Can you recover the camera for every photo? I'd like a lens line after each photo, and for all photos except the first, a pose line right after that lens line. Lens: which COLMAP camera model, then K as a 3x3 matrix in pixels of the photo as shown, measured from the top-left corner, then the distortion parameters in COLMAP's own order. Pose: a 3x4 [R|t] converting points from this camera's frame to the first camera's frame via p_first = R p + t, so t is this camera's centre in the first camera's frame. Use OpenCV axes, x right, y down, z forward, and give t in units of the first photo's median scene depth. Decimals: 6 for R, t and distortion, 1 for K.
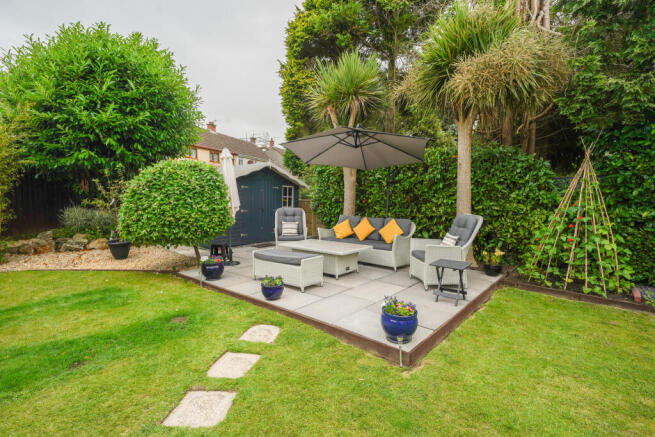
lens RADIAL K [[333.3, 0, 327.5], [0, 333.3, 218.5], [0, 0, 1]] dist [0.000199, -0.000019]
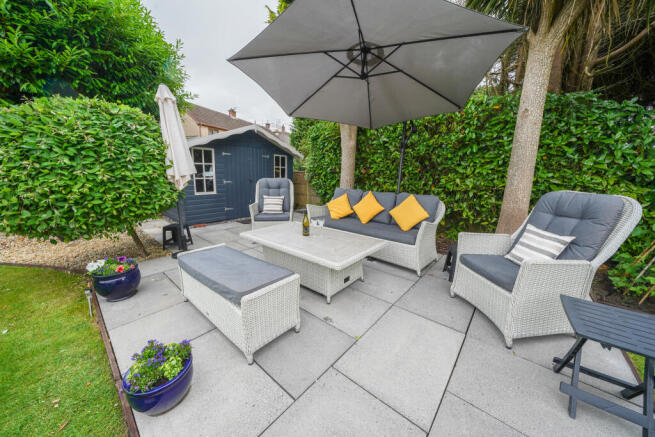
lens RADIAL K [[229.0, 0, 327.5], [0, 229.0, 218.5], [0, 0, 1]] dist [-0.020862, -0.000012]
pose [[0.999958, 0.009151, 0.000488, 0.018059], [-0.009137, 0.991436, 0.130276, -0.008987], [0.000709, -0.130275, 0.991478, 0.454208]]
